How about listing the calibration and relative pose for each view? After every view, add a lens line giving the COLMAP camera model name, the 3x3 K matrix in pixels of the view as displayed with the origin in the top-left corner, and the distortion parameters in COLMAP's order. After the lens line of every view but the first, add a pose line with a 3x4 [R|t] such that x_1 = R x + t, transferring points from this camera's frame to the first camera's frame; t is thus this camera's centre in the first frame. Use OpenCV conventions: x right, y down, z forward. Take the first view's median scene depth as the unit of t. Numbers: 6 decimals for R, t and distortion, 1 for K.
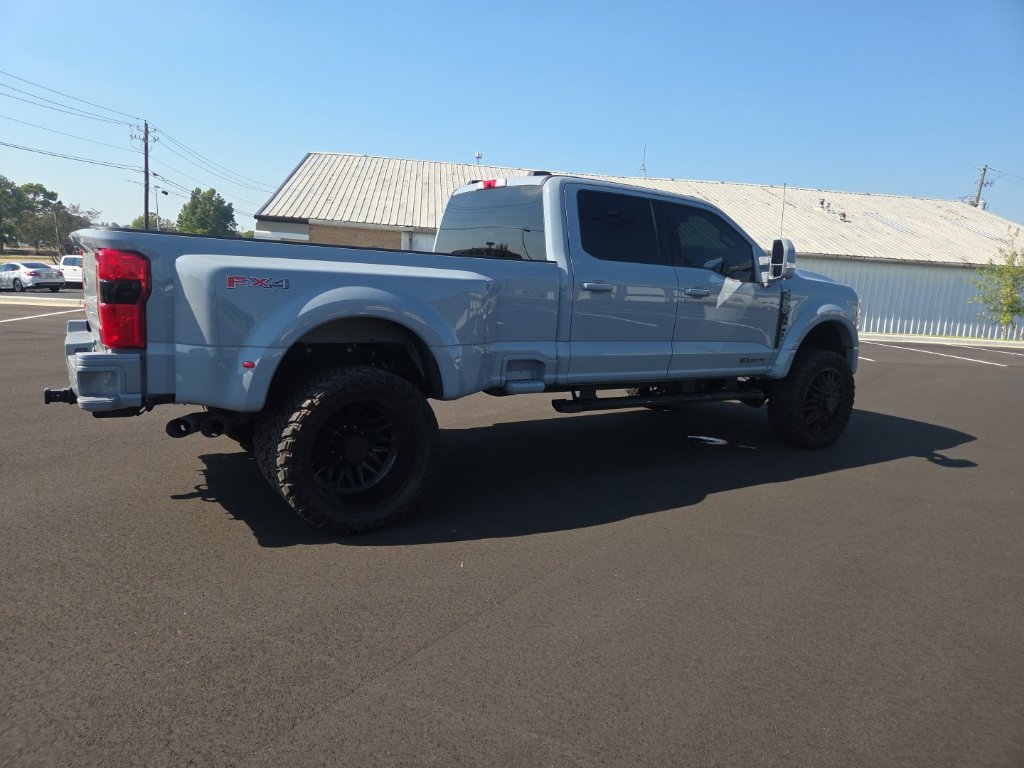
lens RADIAL K [[683.5, 0, 509.4], [0, 683.5, 383.4], [0, 0, 1]] dist [0.074513, -0.052535]
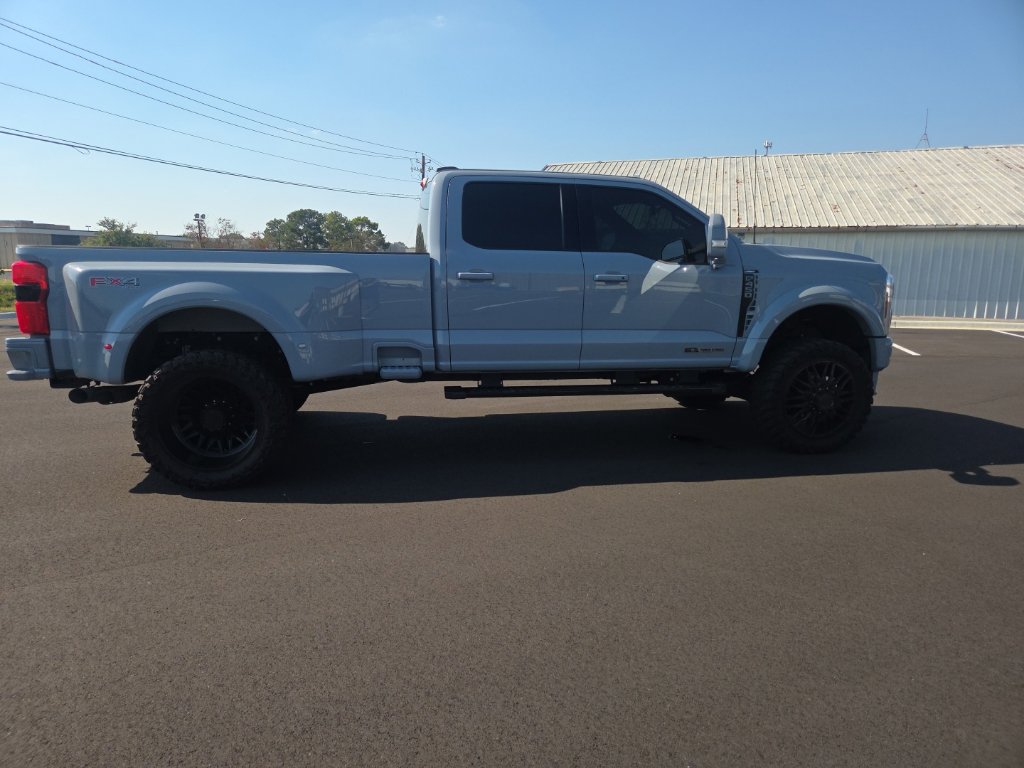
lens RADIAL K [[688.3, 0, 509.5], [0, 688.3, 394.6], [0, 0, 1]] dist [0.078675, -0.063557]
pose [[0.921222, 0.021631, -0.388436, 0.506100], [-0.018721, 0.999761, 0.011273, 0.020507], [0.388587, -0.003113, 0.921407, 0.062359]]
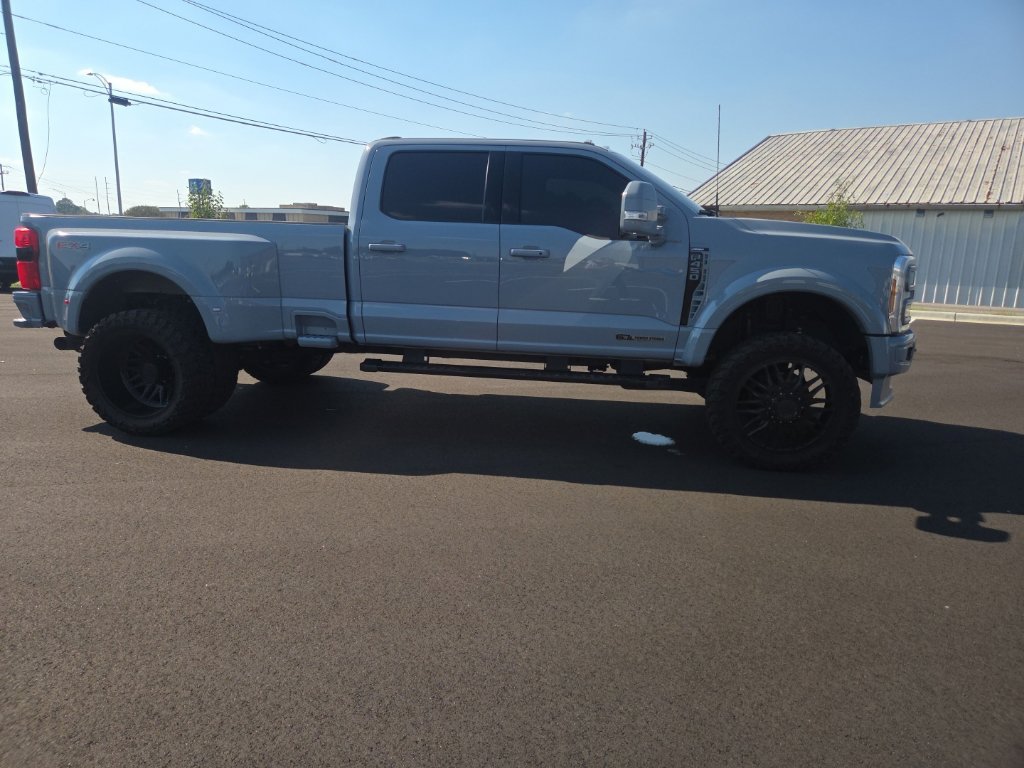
lens RADIAL K [[693.9, 0, 511.3], [0, 693.9, 386.5], [0, 0, 1]] dist [0.070690, -0.060194]
pose [[0.743197, 0.097416, -0.661943, 0.837688], [-0.091037, 0.994866, 0.044199, -0.000311], [0.662850, 0.027412, 0.748250, 0.319428]]
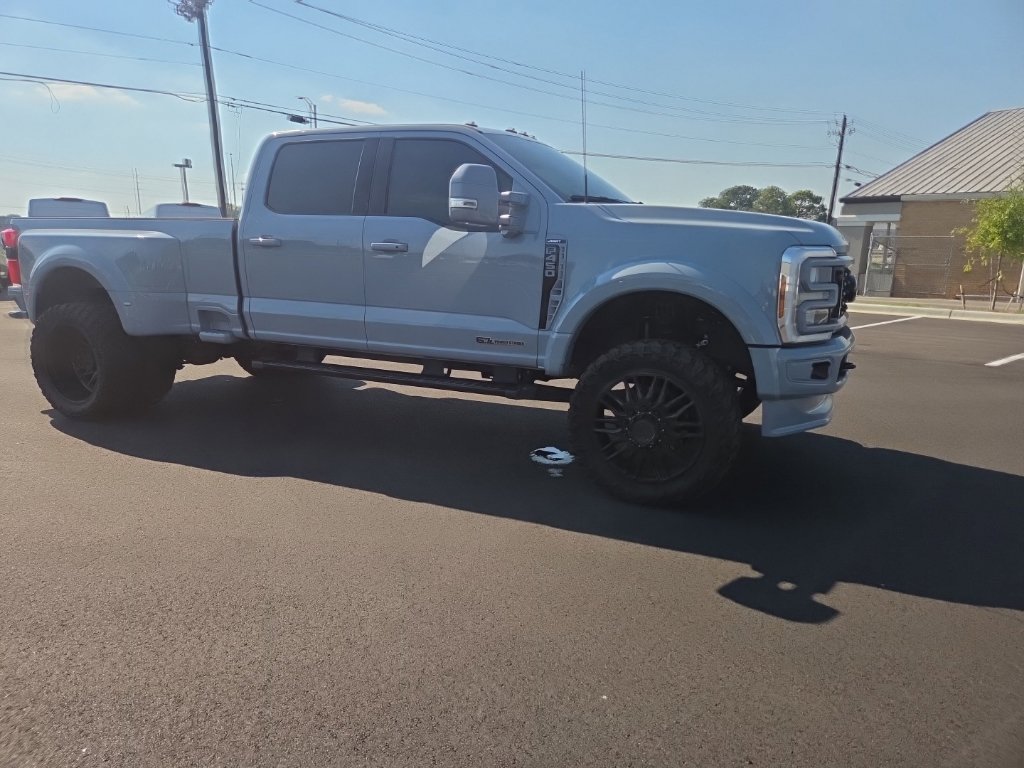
lens RADIAL K [[693.0, 0, 512.2], [0, 693.0, 390.1], [0, 0, 1]] dist [0.072439, -0.068141]
pose [[0.531761, 0.128673, -0.837063, 1.034382], [-0.119942, 0.989870, 0.075967, -0.043591], [0.838358, 0.060002, 0.541807, 0.670297]]
